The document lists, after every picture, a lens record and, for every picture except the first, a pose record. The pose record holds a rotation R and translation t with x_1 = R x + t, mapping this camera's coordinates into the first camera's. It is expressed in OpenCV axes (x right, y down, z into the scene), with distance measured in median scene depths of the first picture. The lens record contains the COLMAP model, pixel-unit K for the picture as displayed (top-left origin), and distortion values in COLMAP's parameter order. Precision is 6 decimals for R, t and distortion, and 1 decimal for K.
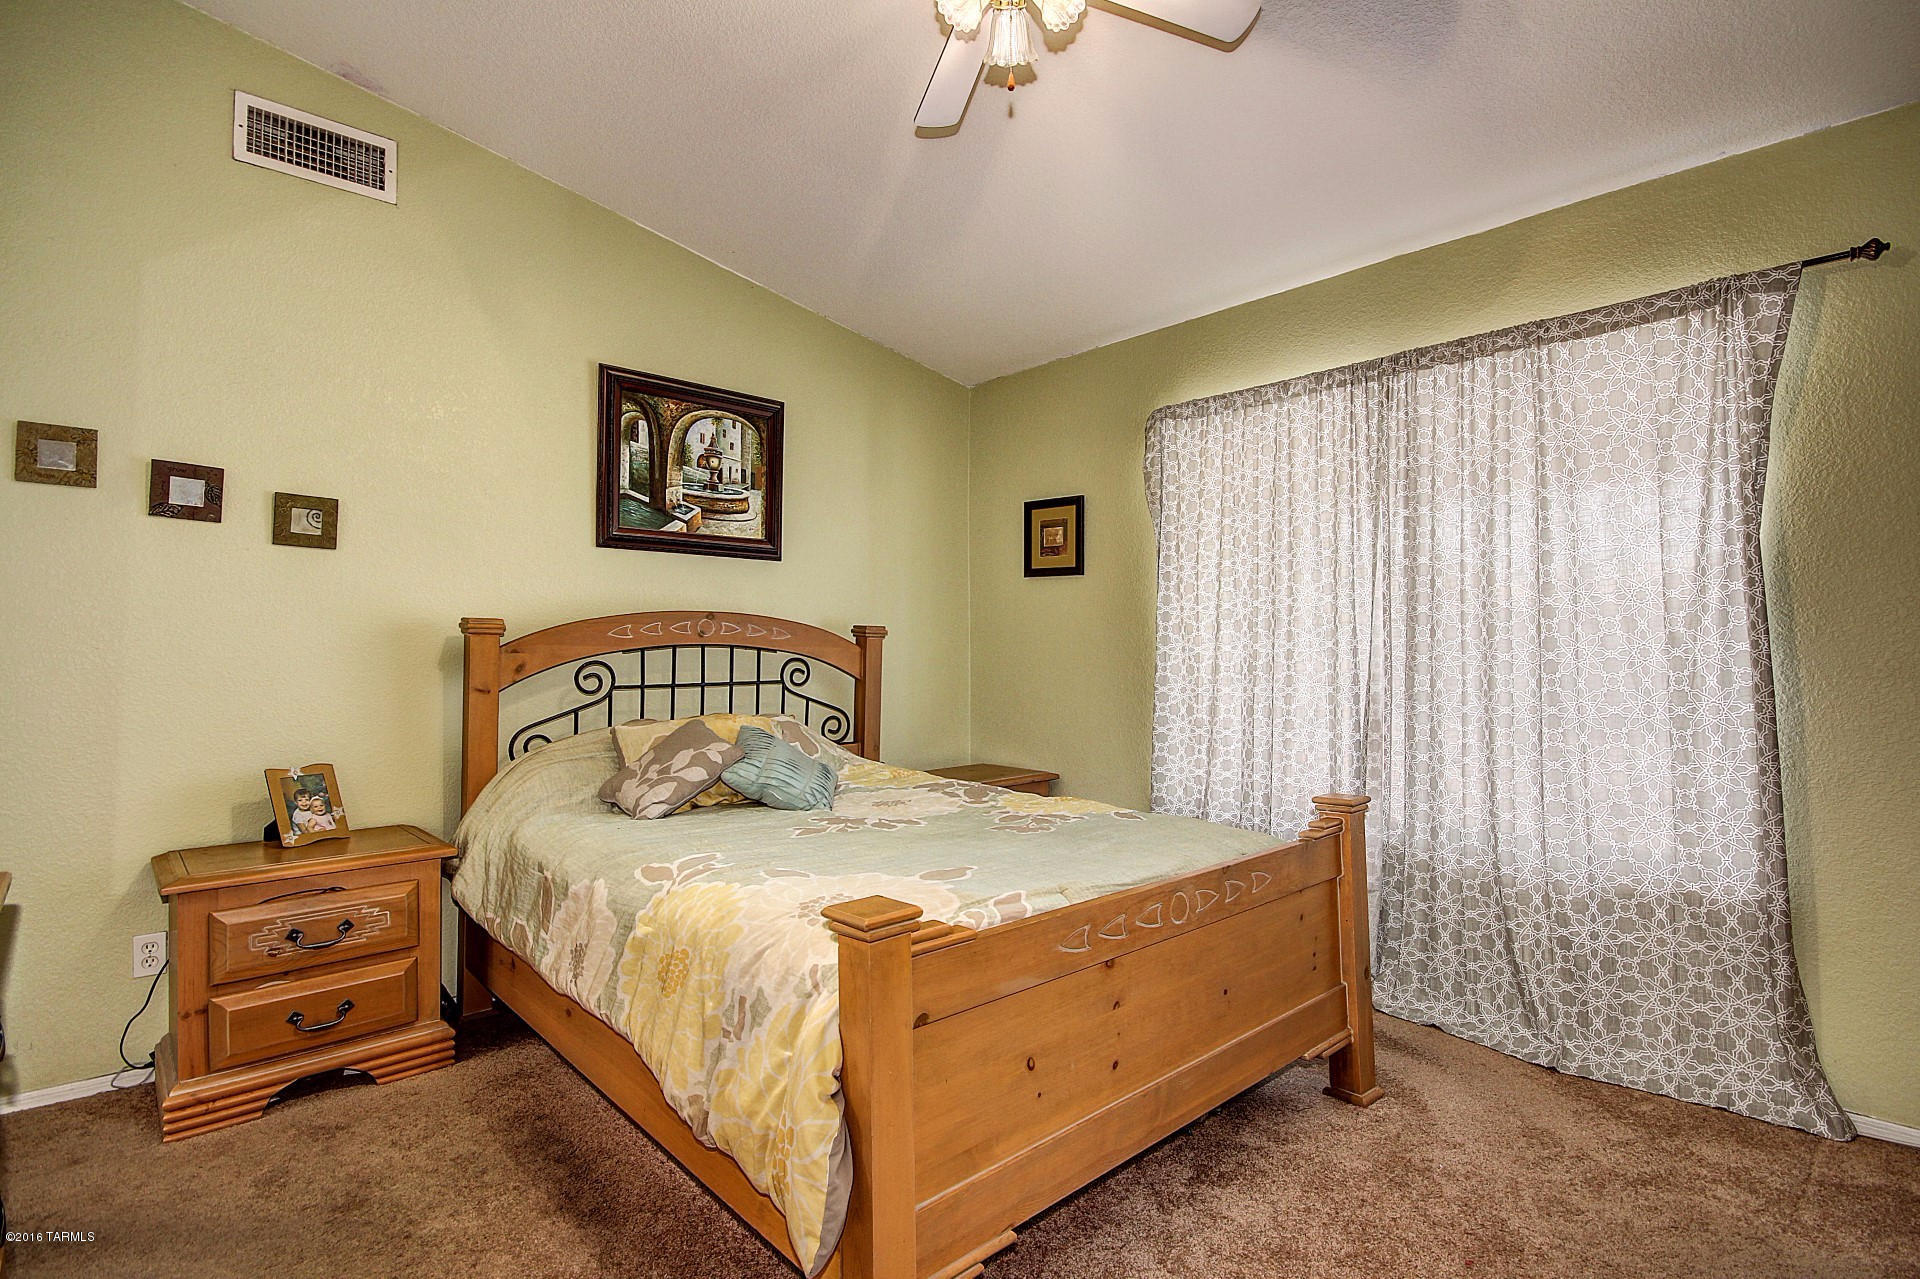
lens RADIAL K [[935.3, 0, 960.0], [0, 935.3, 639.5], [0, 0, 1]] dist [0.002277, 0.000100]
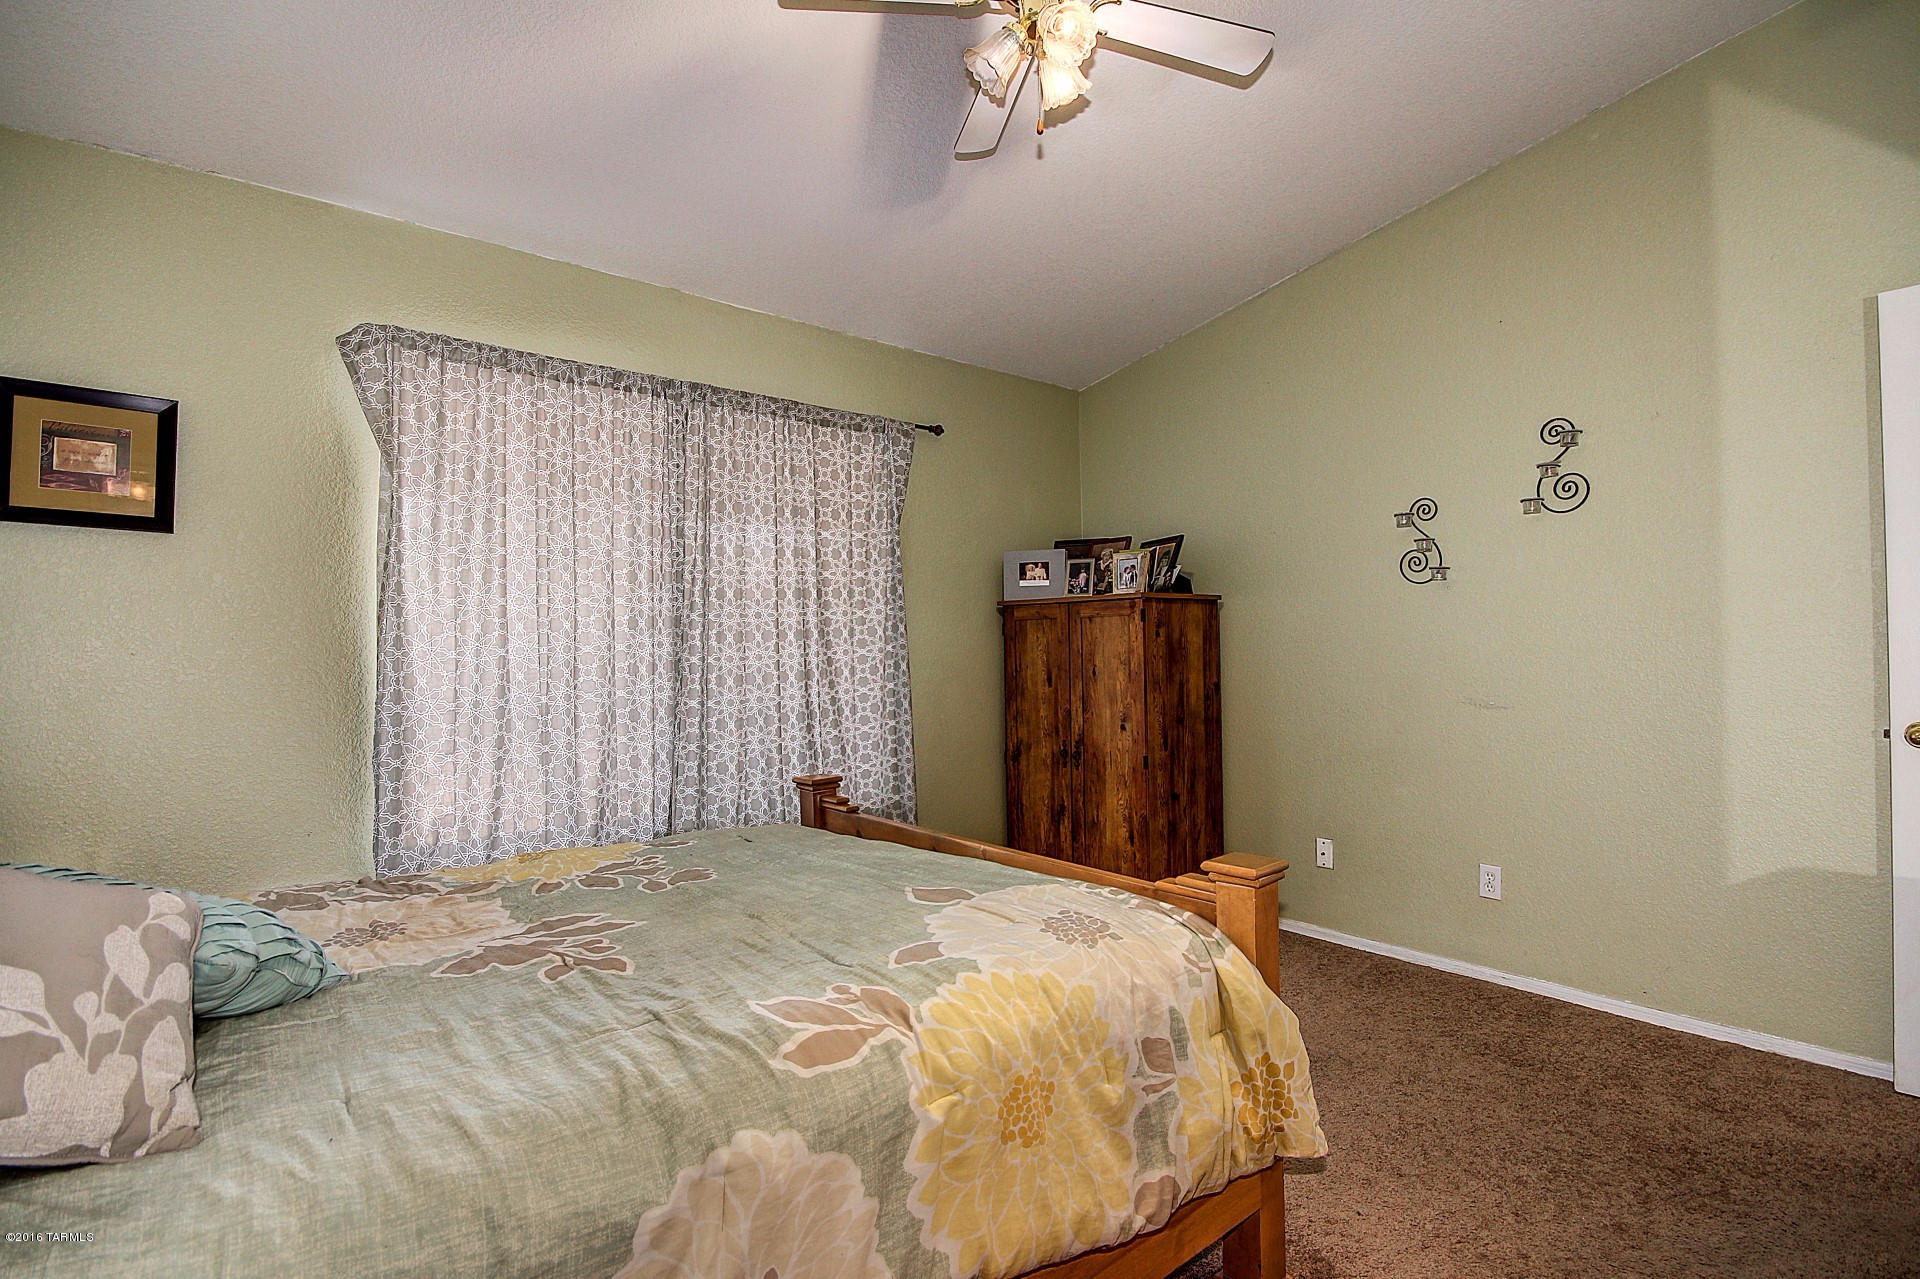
lens RADIAL K [[935.3, 0, 960.0], [0, 935.3, 639.5], [0, 0, 1]] dist [0.002277, 0.000100]
pose [[0.051574, 0.003579, 0.998663, -0.527652], [-0.004396, 0.999985, -0.003357, 0.000918], [-0.998660, -0.004217, 0.051589, 0.526083]]
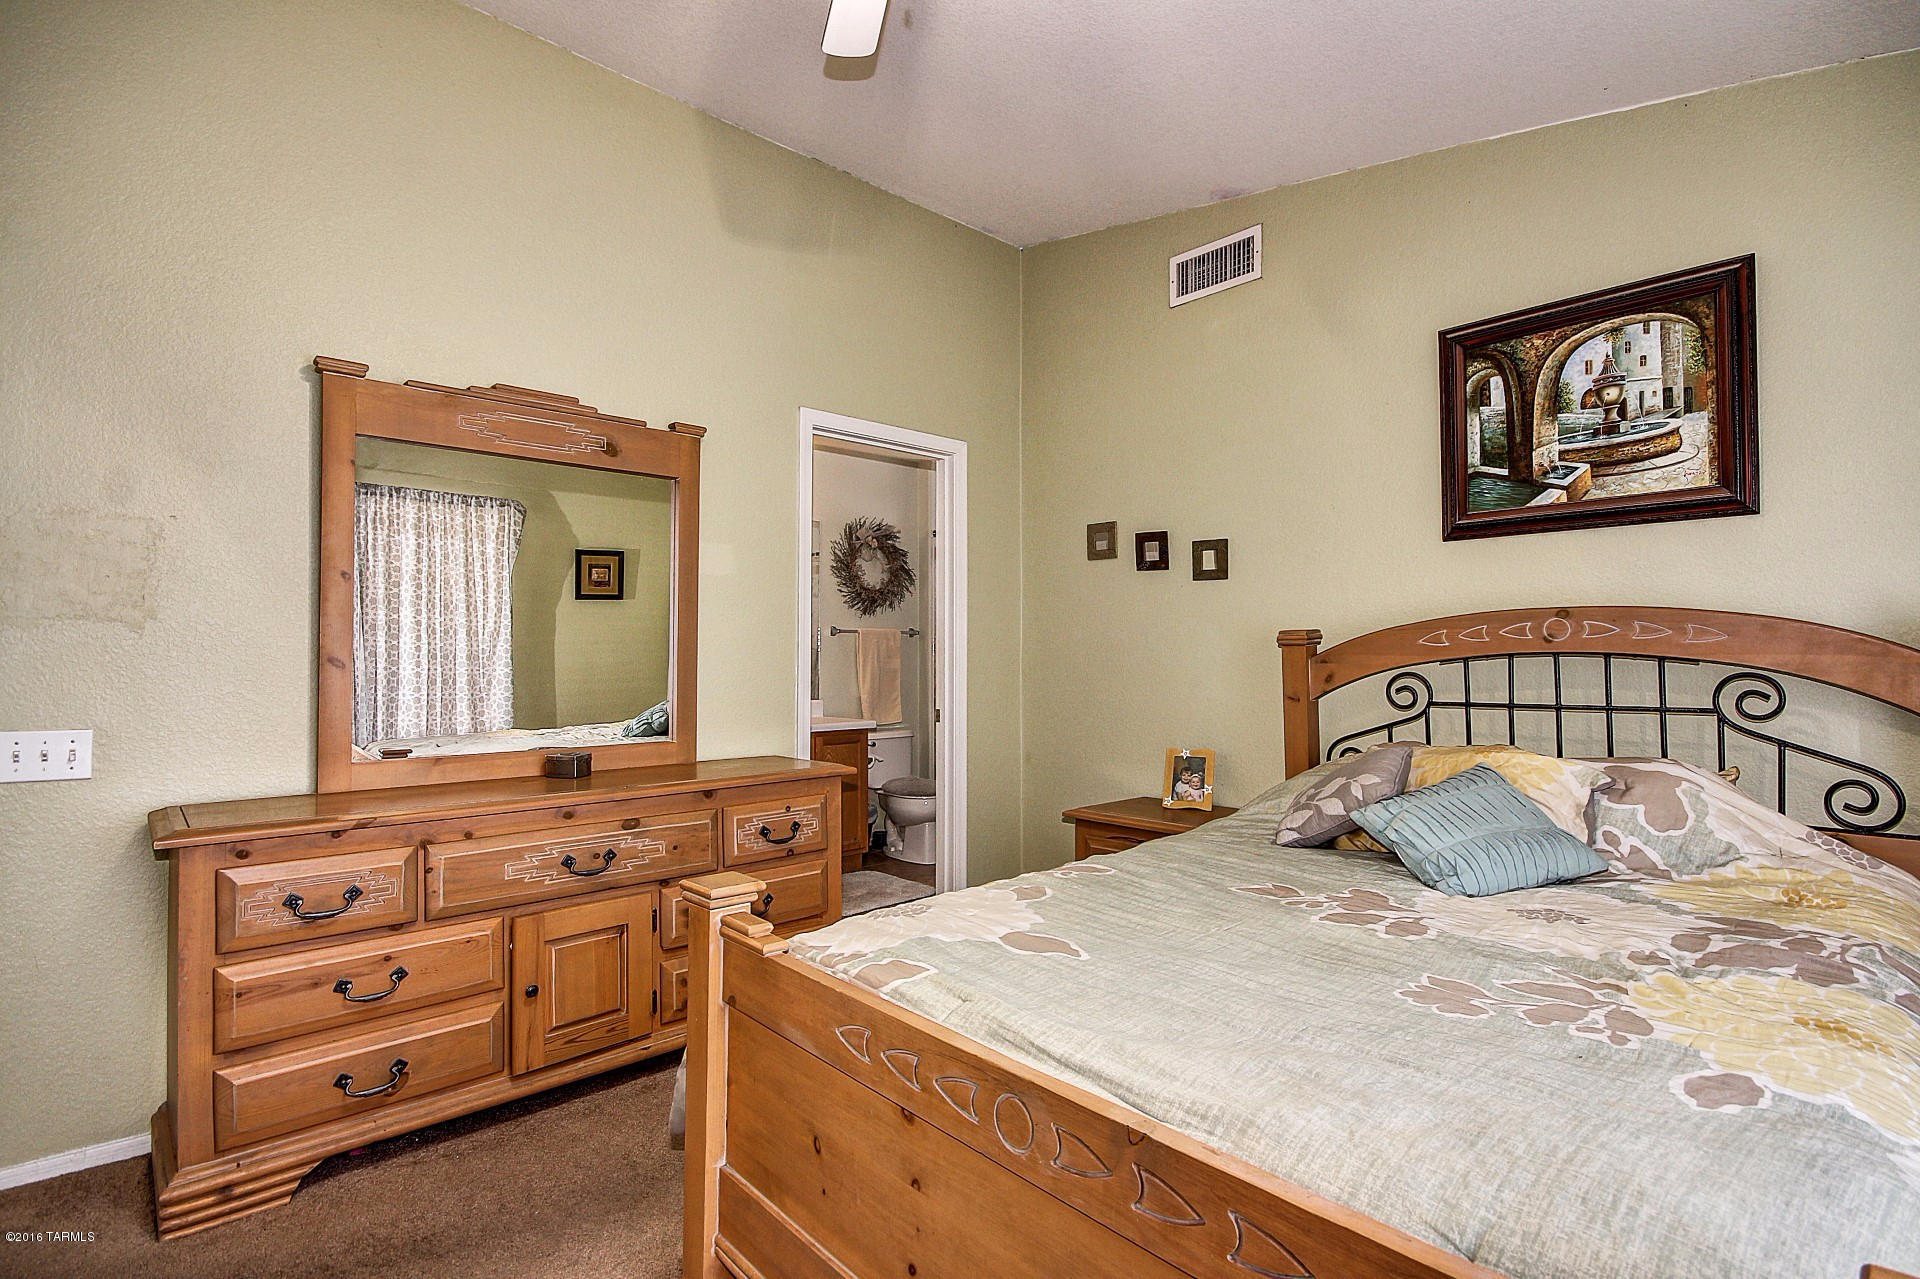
lens RADIAL K [[891.0, 0, 960.0], [0, 891.0, 639.5], [0, 0, 1]] dist [0.000356, -0.000119]
pose [[0.009464, -0.022698, -0.999698, 0.422371], [0.013048, 0.999660, -0.022574, 0.004765], [0.999870, -0.012831, 0.009757, 0.527280]]
